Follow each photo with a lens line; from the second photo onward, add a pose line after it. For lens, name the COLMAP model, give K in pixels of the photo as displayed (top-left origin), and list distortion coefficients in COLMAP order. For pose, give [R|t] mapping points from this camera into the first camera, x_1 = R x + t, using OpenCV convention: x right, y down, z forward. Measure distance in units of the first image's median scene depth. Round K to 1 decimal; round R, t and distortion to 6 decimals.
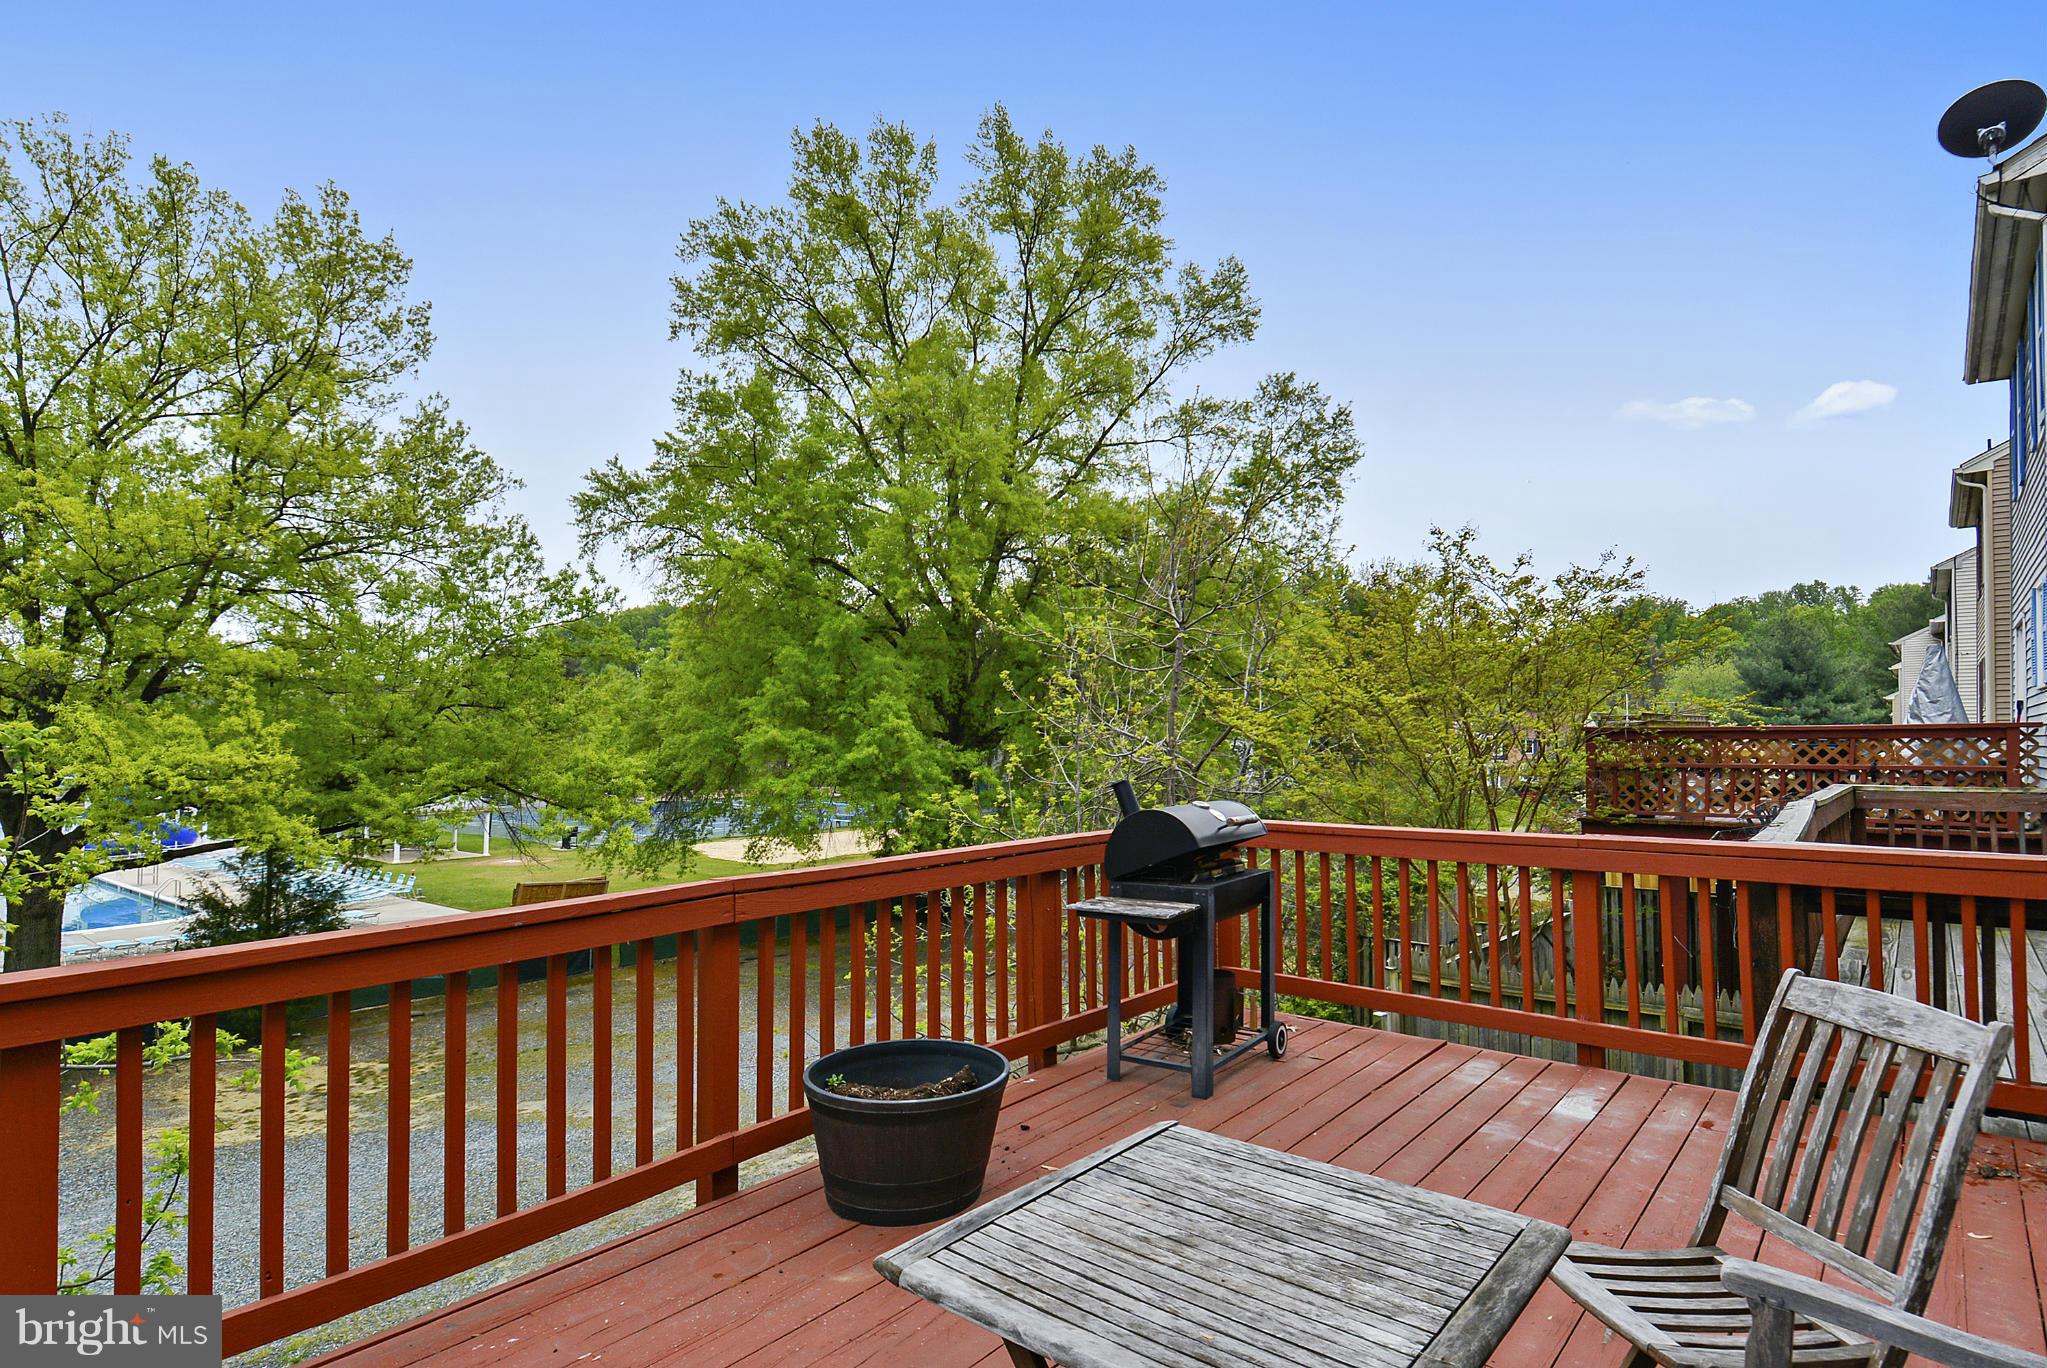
lens RADIAL K [[1070.1, 0, 1068.5], [0, 1070.1, 700.8], [0, 0, 1]] dist [-0.004357, -0.003019]
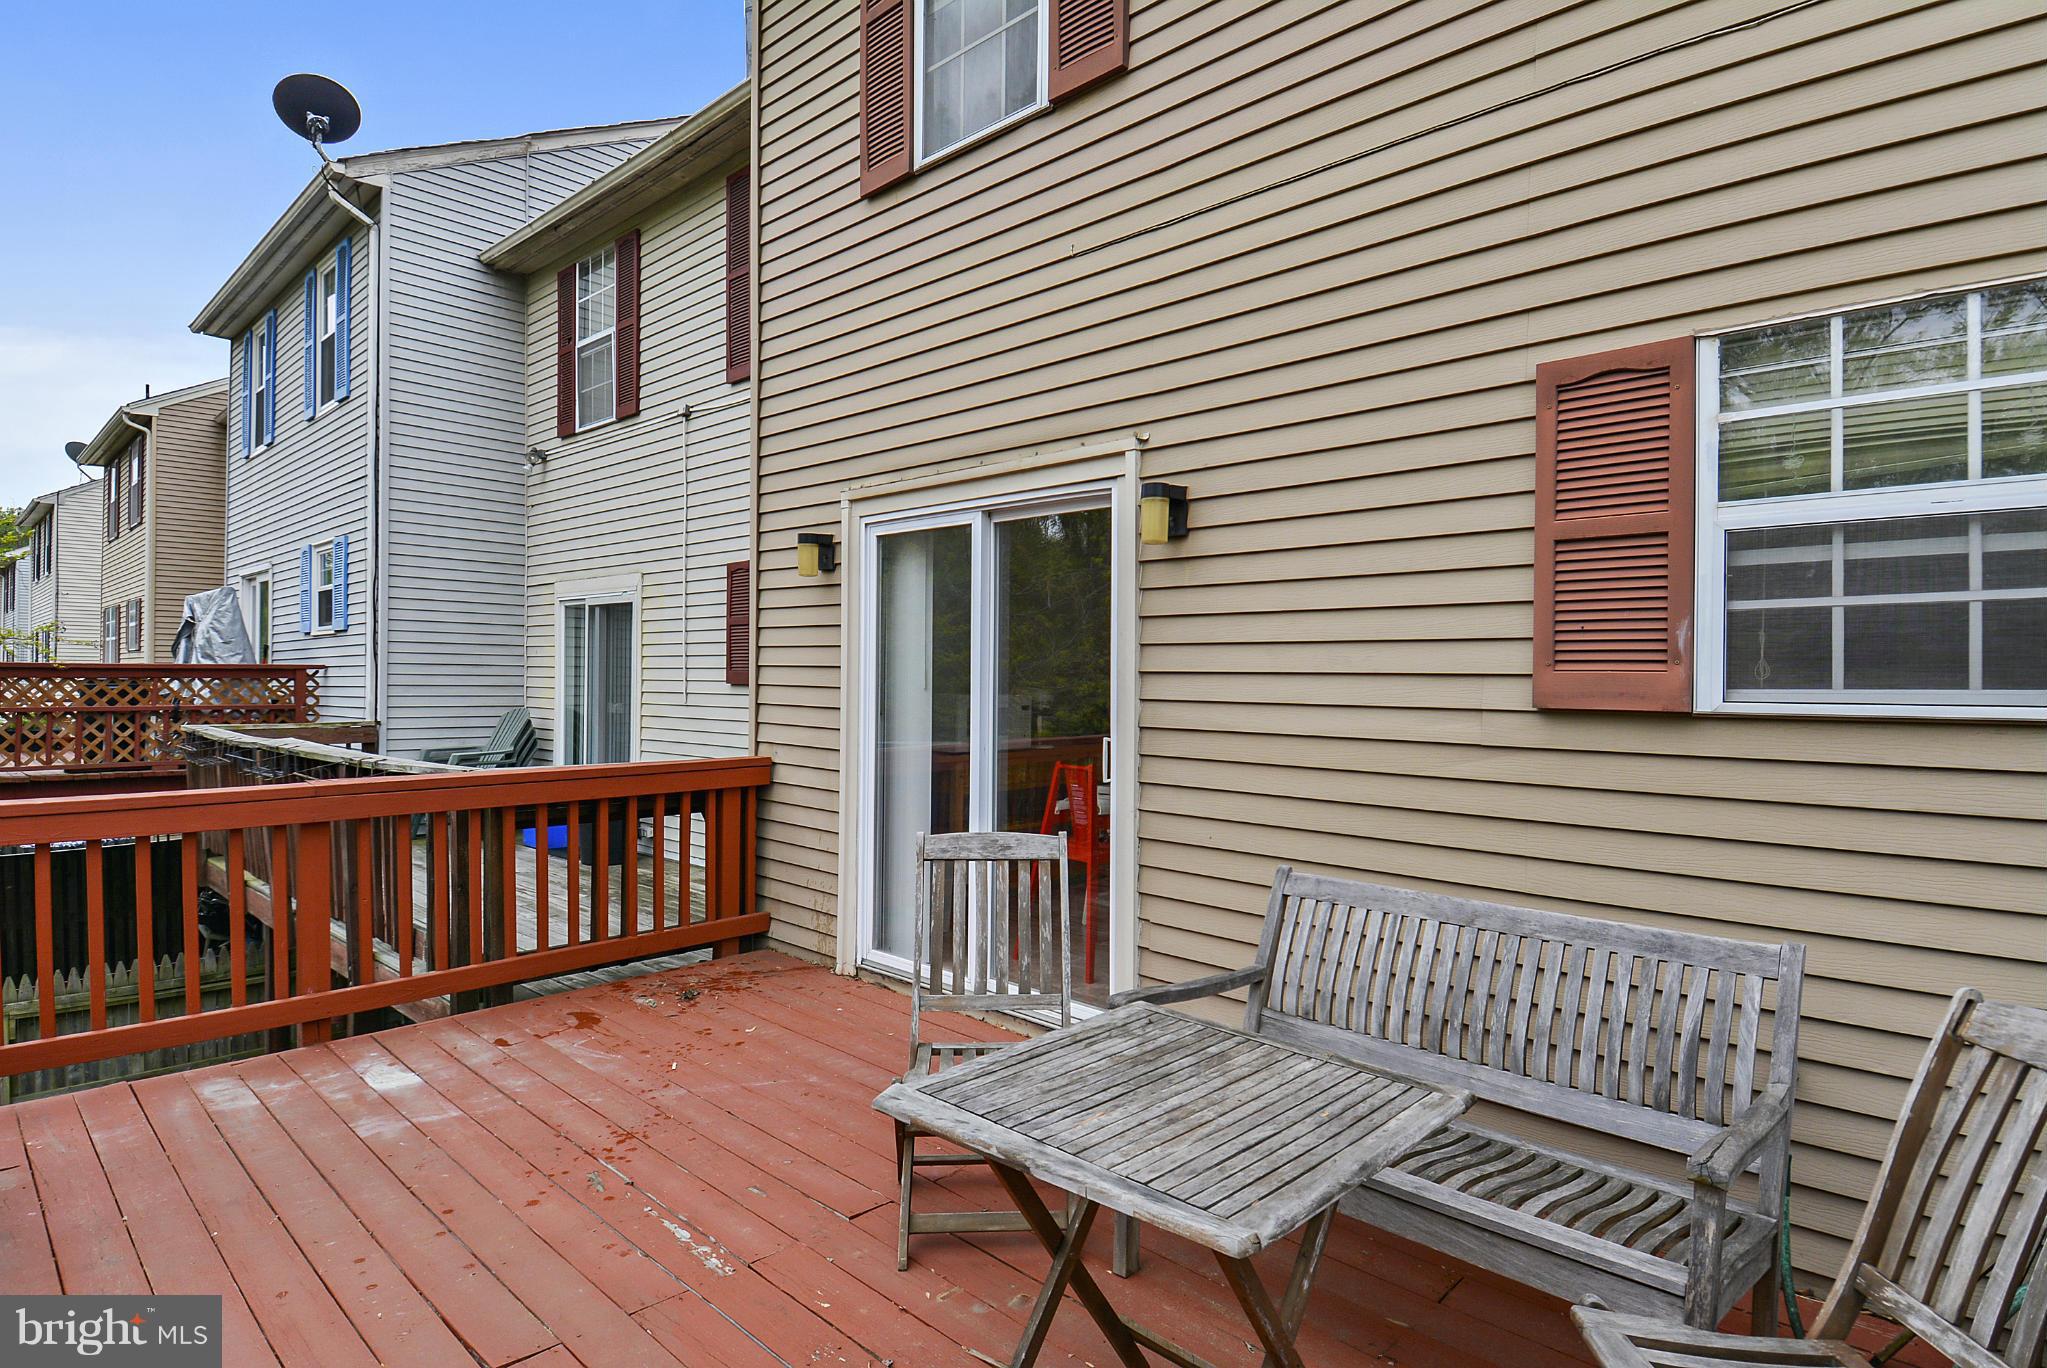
lens RADIAL K [[1070.1, 0, 1027.1], [0, 1070.1, 690.3], [0, 0, 1]] dist [-0.004357, -0.003019]
pose [[0.080044, -0.002365, 0.996789, -0.153313], [-0.039519, 0.999203, 0.005544, 0.011224], [-0.996008, -0.039836, 0.079887, 0.164143]]
